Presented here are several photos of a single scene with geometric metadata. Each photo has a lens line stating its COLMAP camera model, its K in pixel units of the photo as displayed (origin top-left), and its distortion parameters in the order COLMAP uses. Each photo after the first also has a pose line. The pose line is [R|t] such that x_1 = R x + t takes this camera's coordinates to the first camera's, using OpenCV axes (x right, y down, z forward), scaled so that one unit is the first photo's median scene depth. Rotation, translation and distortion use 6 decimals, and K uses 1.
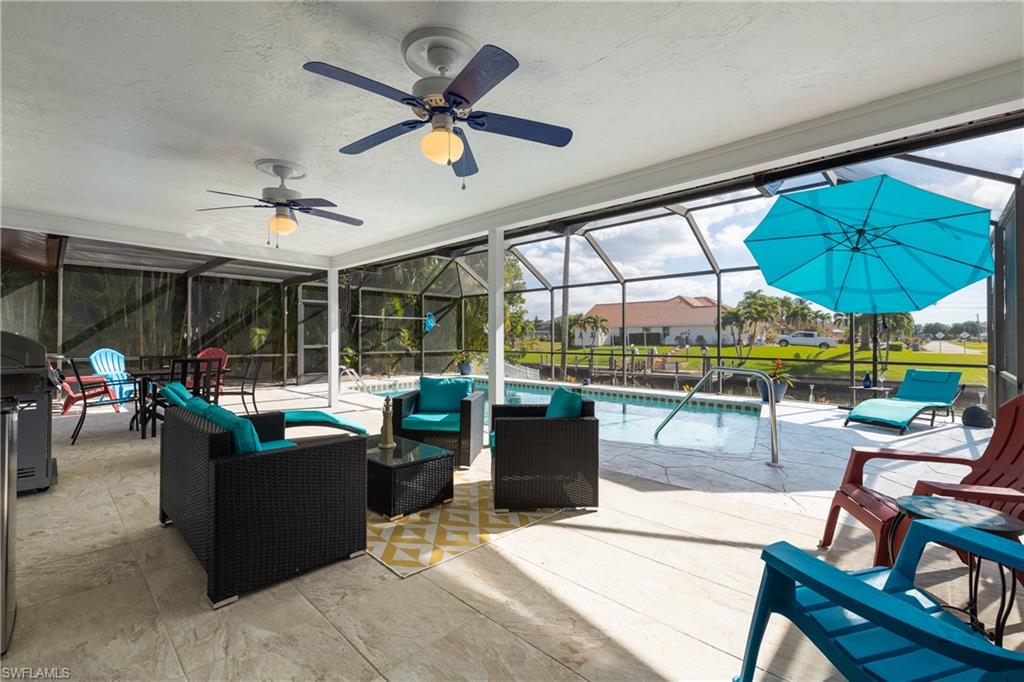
lens RADIAL K [[440.6, 0, 498.5], [0, 440.6, 336.5], [0, 0, 1]] dist [0.001392, -0.000354]
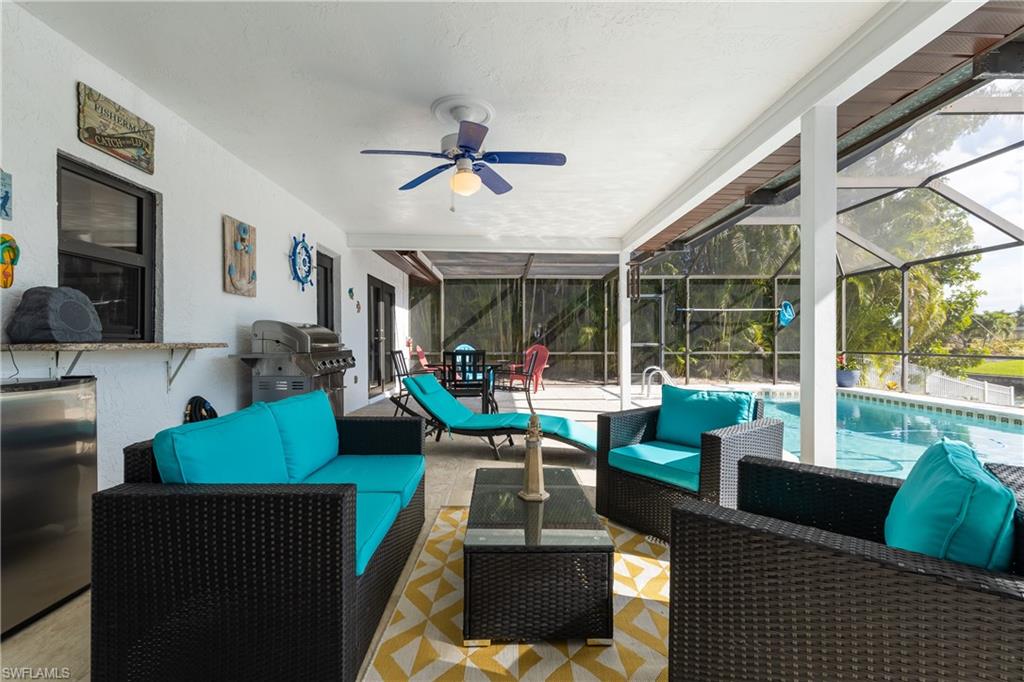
lens RADIAL K [[440.6, 0, 512.8], [0, 440.6, 342.6], [0, 0, 1]] dist [0.001392, -0.000354]
pose [[0.715403, 0.000936, -0.698712, 0.033292], [0.005854, 0.999956, 0.007332, 0.007927], [0.698688, -0.009336, 0.715366, 0.123546]]
